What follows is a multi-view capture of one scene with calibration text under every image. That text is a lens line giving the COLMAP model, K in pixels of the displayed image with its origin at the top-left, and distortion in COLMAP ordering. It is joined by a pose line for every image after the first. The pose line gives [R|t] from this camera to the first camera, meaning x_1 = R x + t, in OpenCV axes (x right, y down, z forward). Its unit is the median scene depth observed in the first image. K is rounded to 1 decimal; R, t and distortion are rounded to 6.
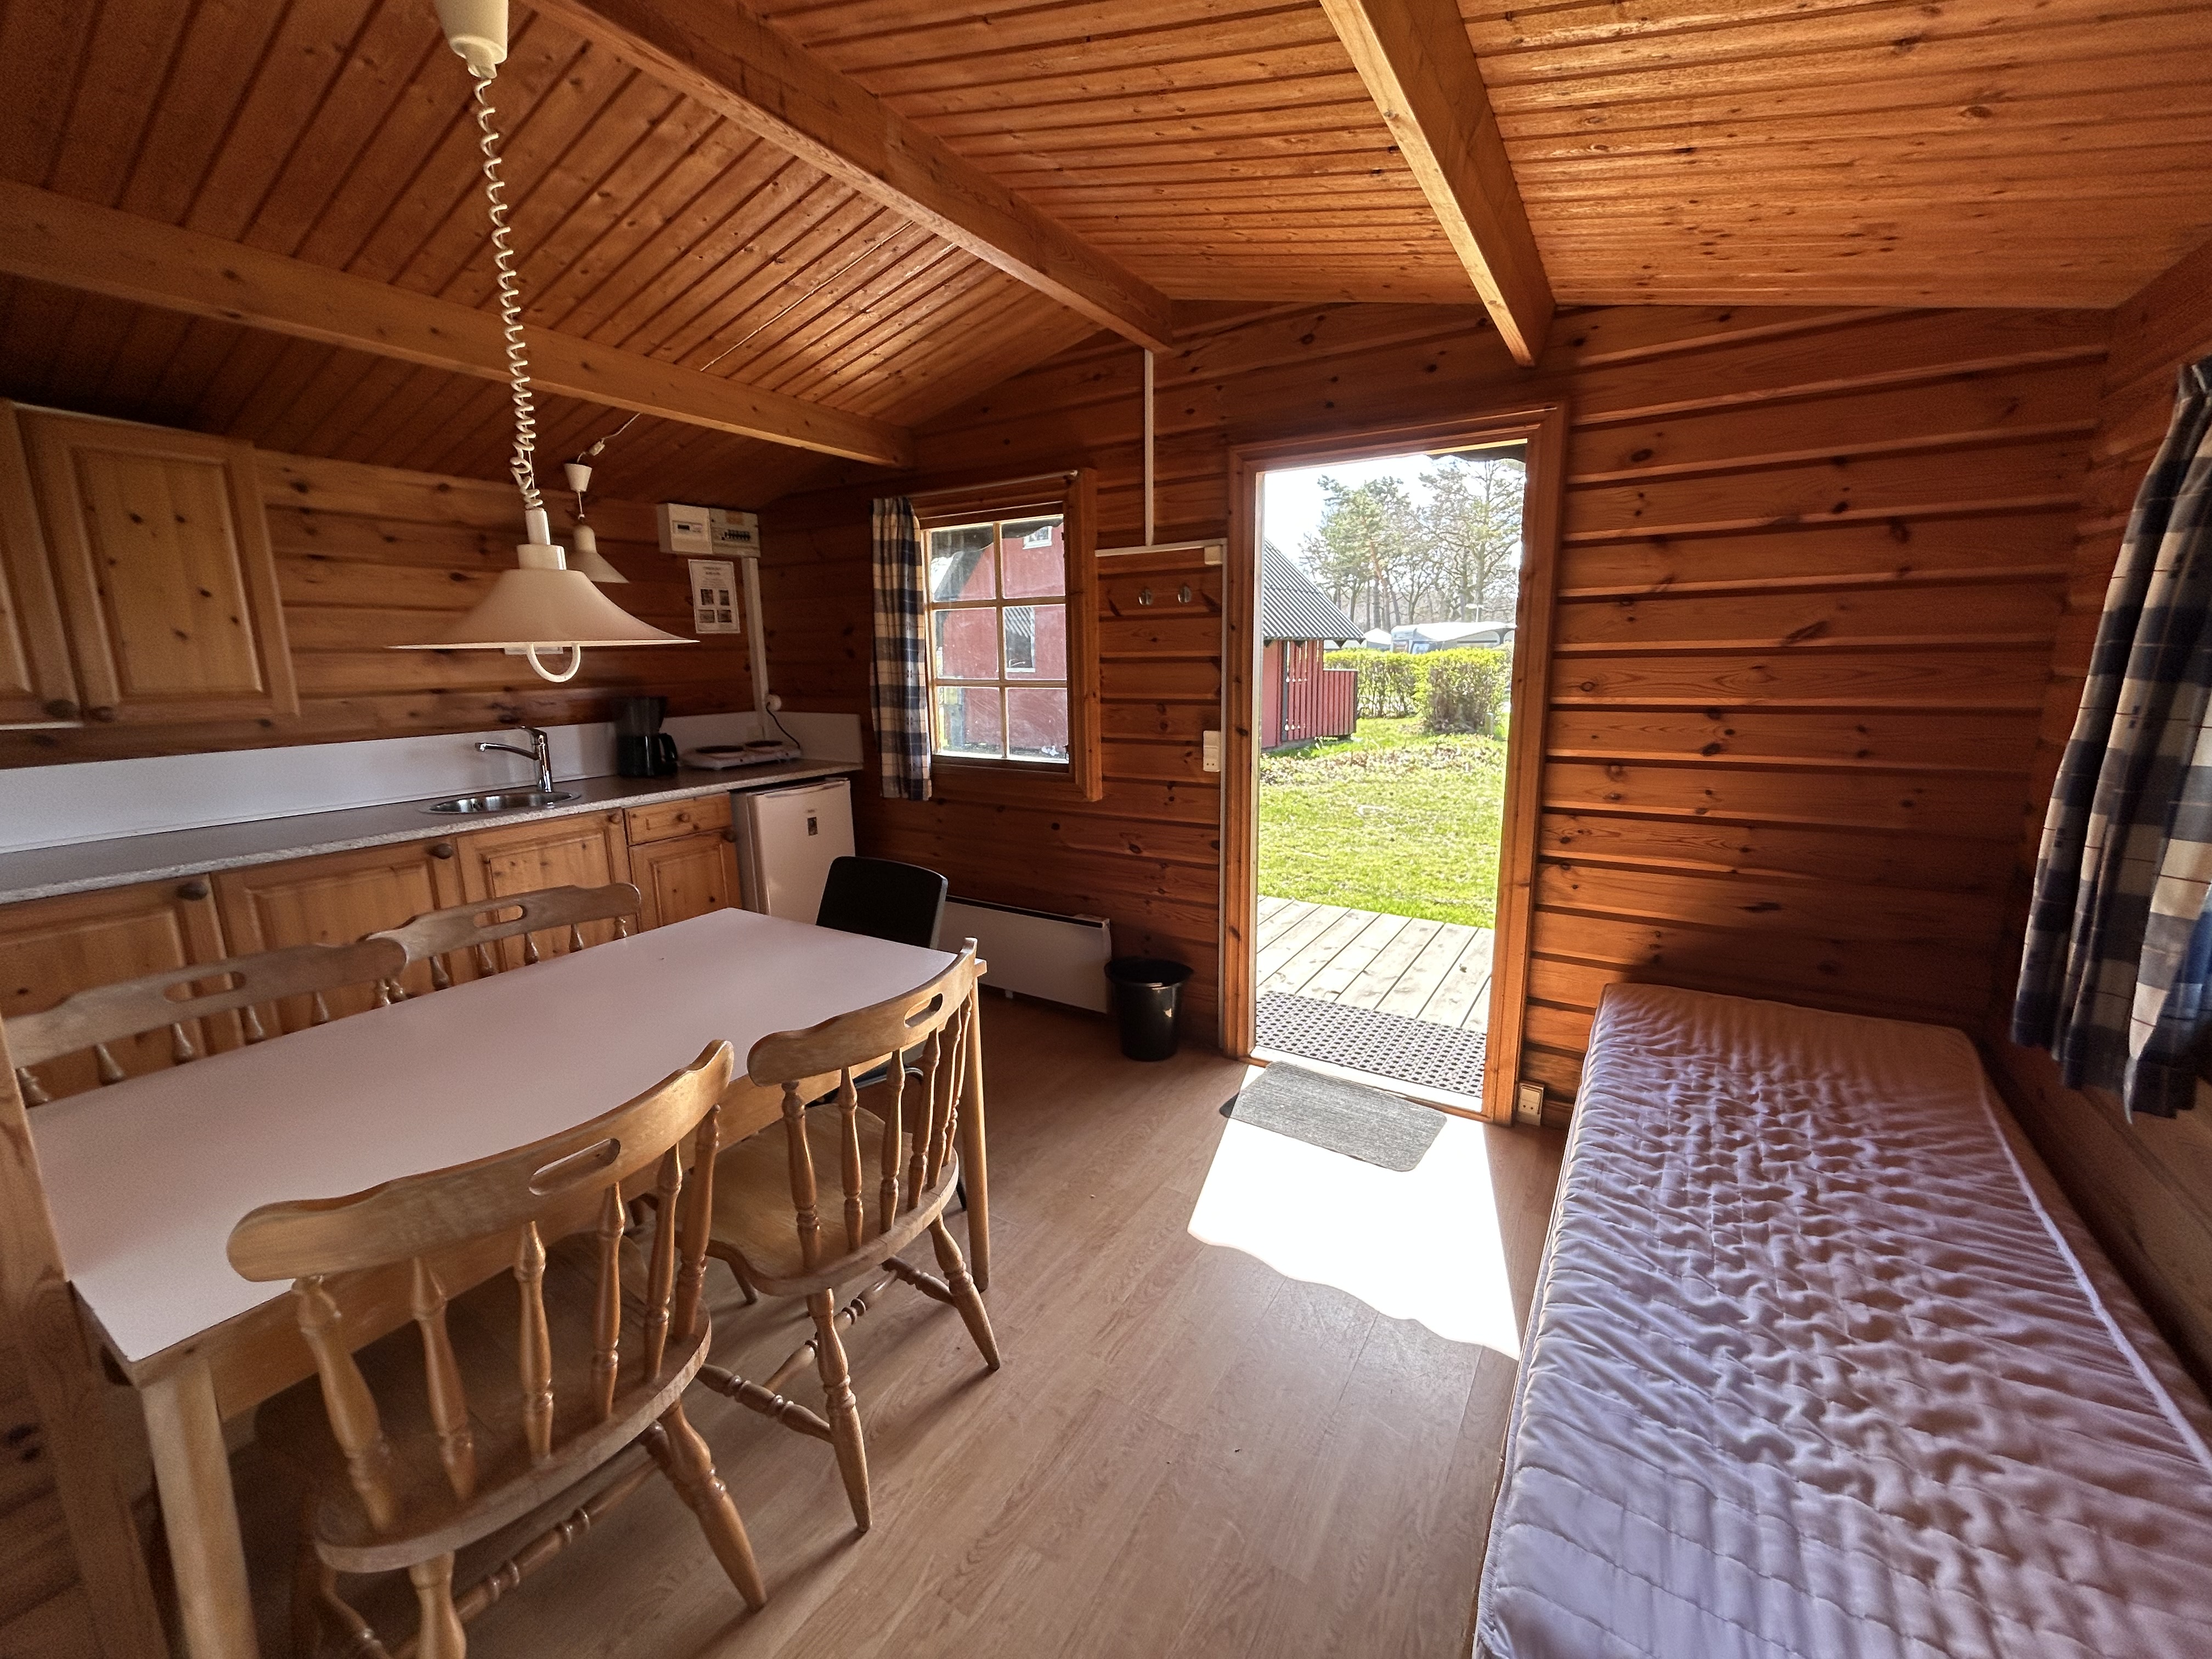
lens RADIAL K [[894.9, 0, 1104.4], [0, 894.9, 821.8], [0, 0, 1]] dist [0.000378, -0.000267]
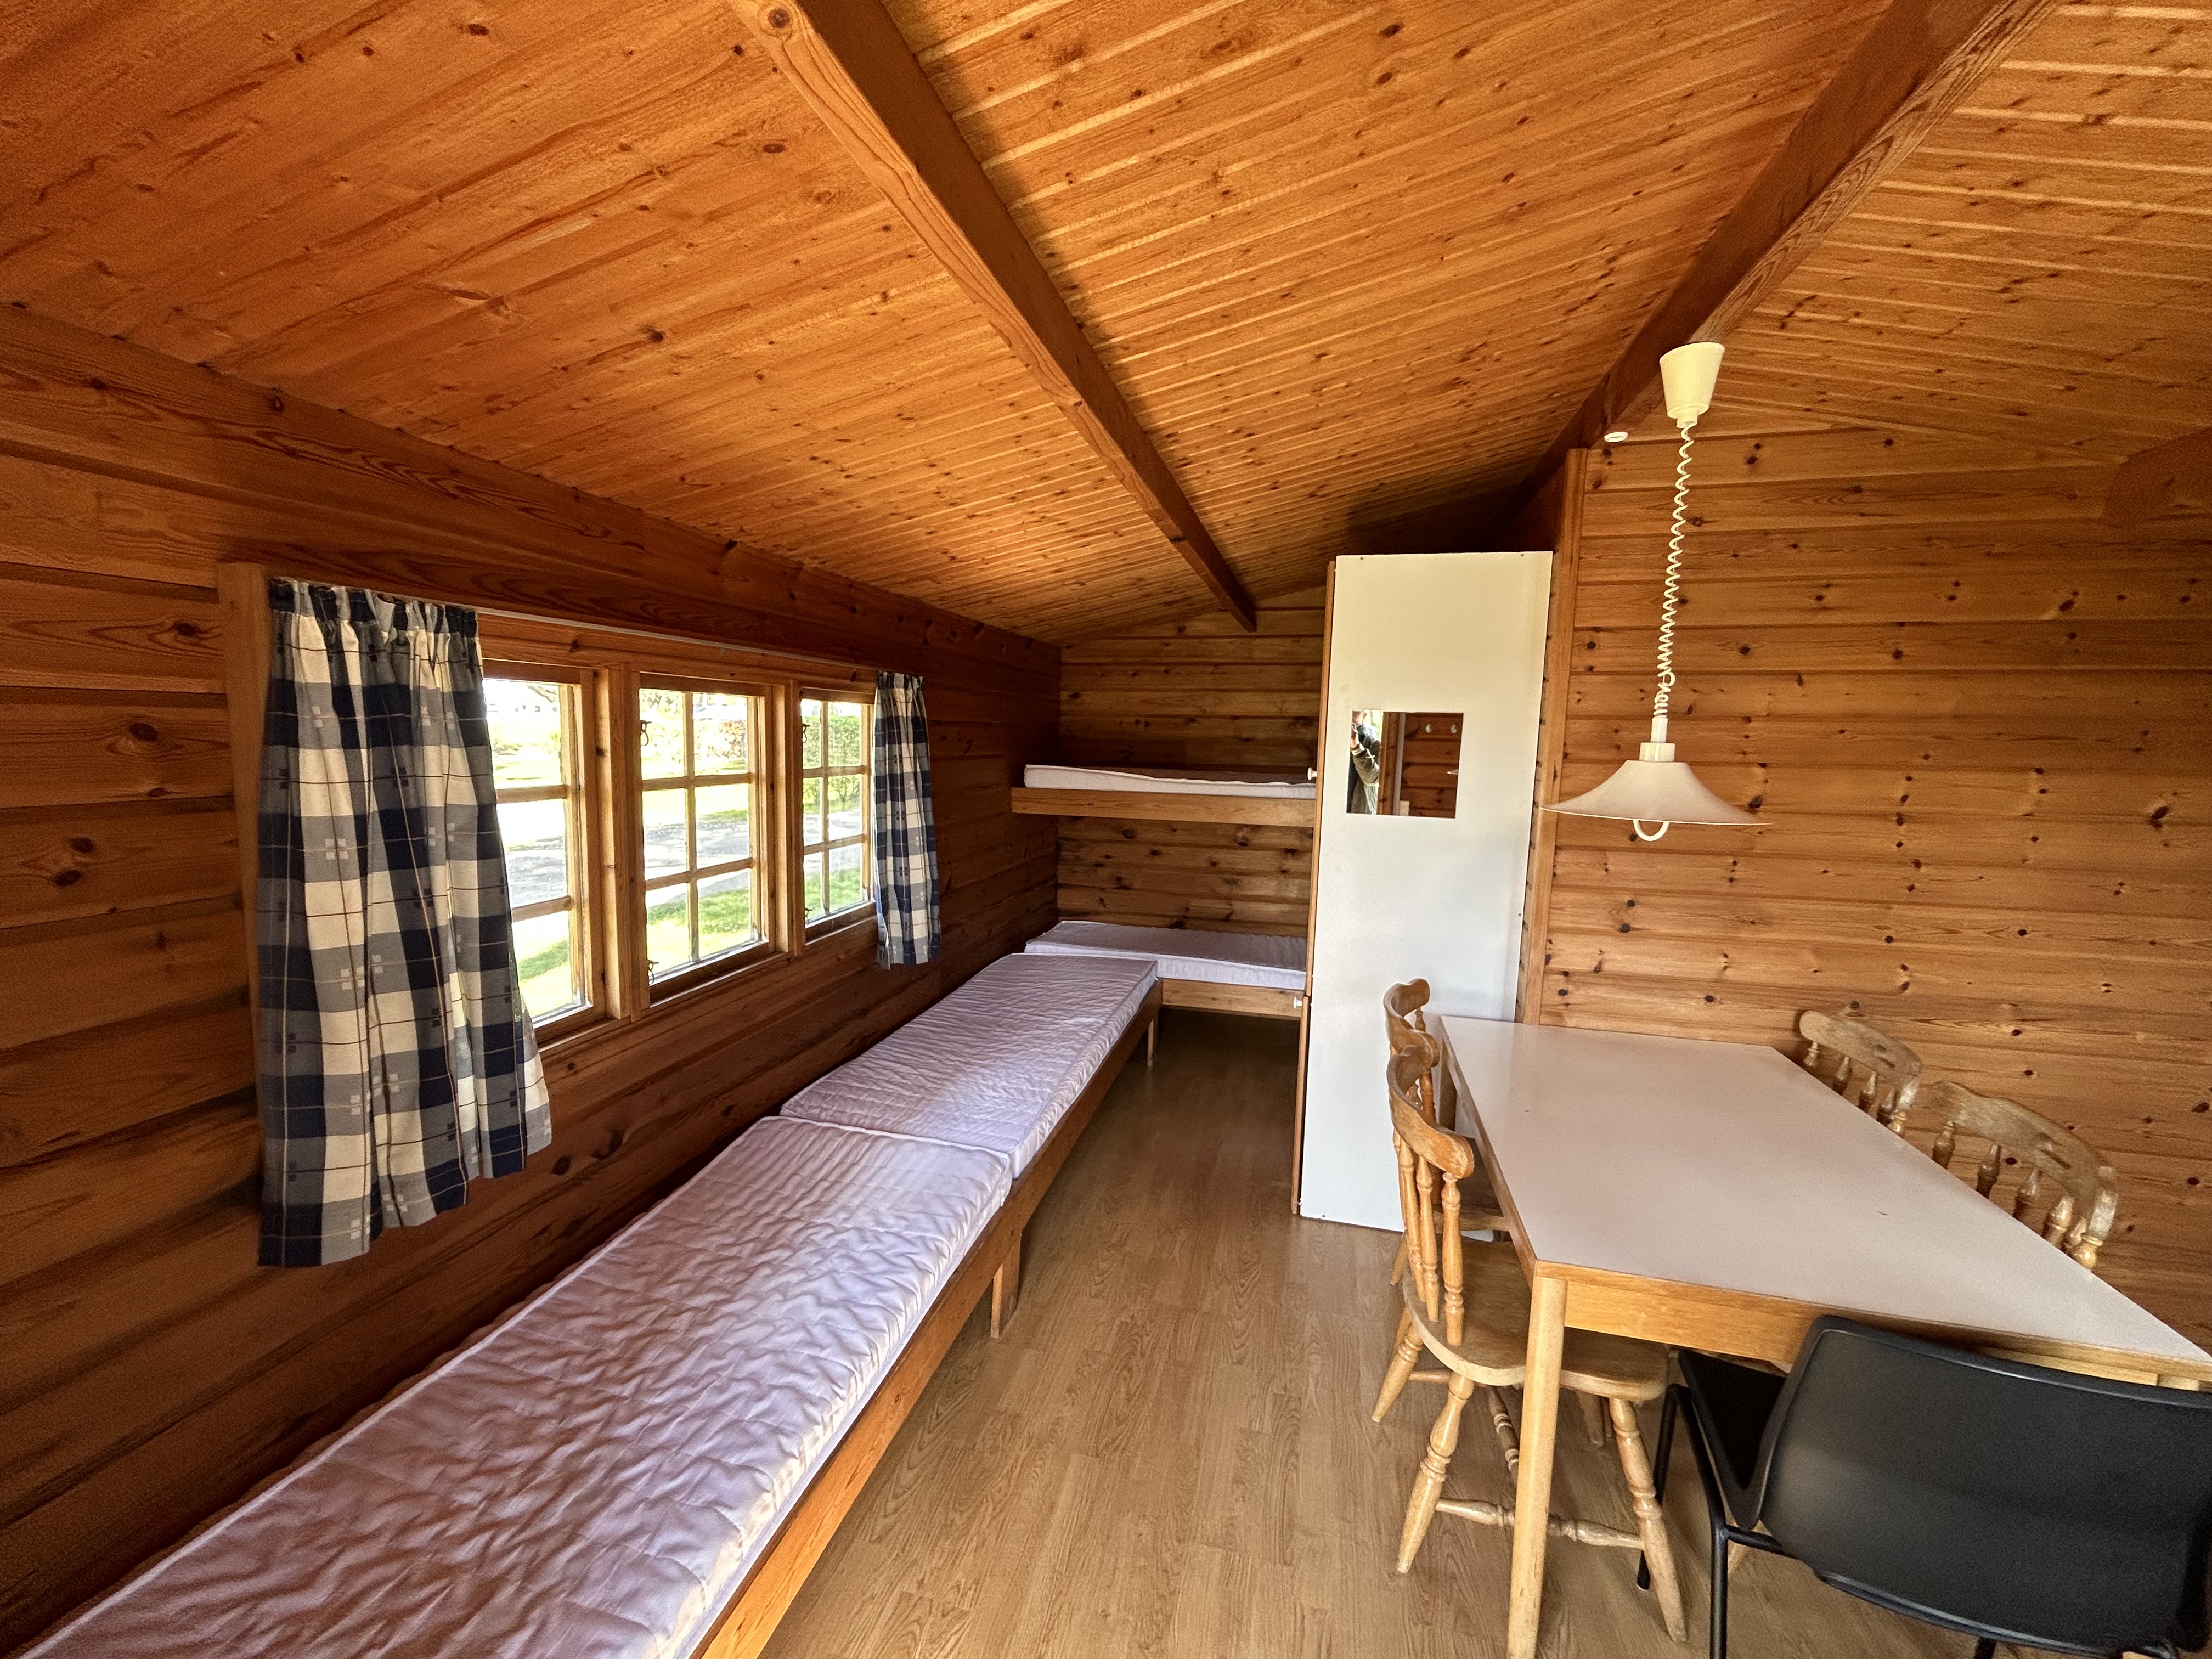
lens RADIAL K [[894.9, 0, 1096.8], [0, 894.9, 824.8], [0, 0, 1]] dist [0.000378, -0.000267]
pose [[-0.951697, 0.029839, -0.305587, 0.260490], [-0.063526, 0.954596, 0.291051, -0.236235], [0.300396, 0.296405, -0.906590, 0.895764]]
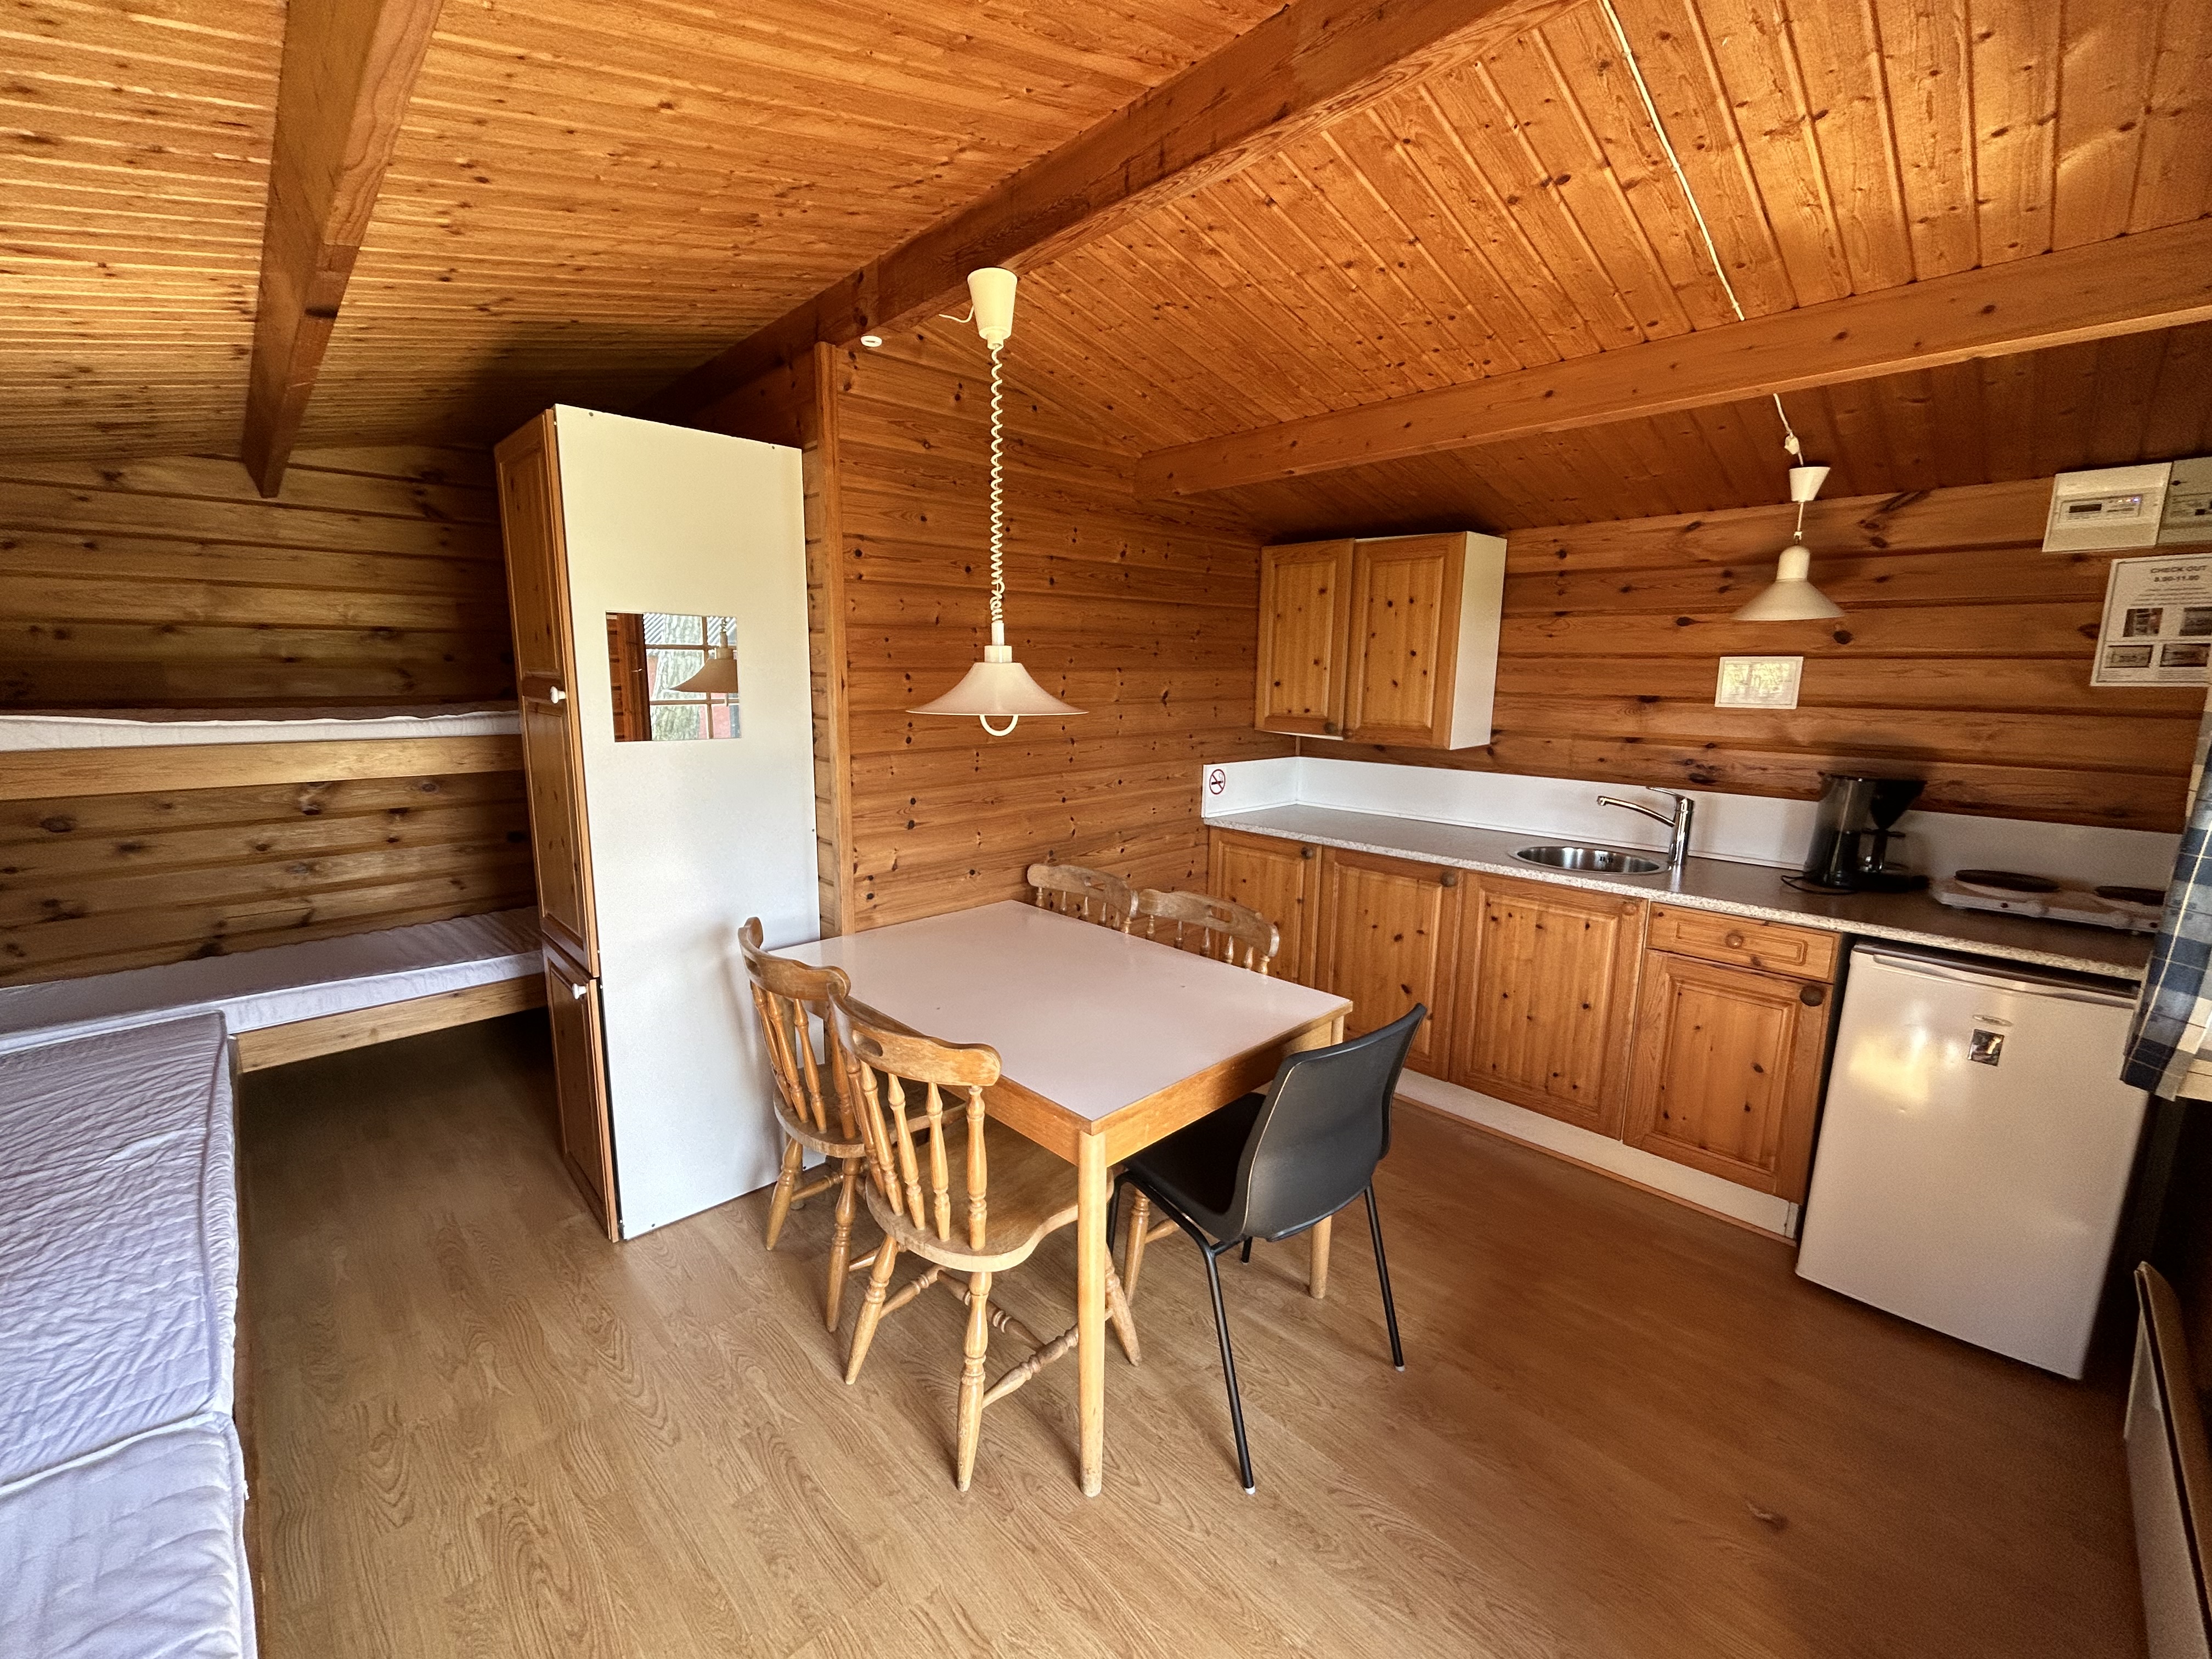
lens RADIAL K [[894.9, 0, 1098.8], [0, 894.9, 824.5], [0, 0, 1]] dist [0.000378, -0.000267]
pose [[-0.240027, 0.180470, -0.953844, 0.354270], [-0.189446, 0.954968, 0.228355, -0.176247], [0.952101, 0.235514, -0.195029, 0.677442]]
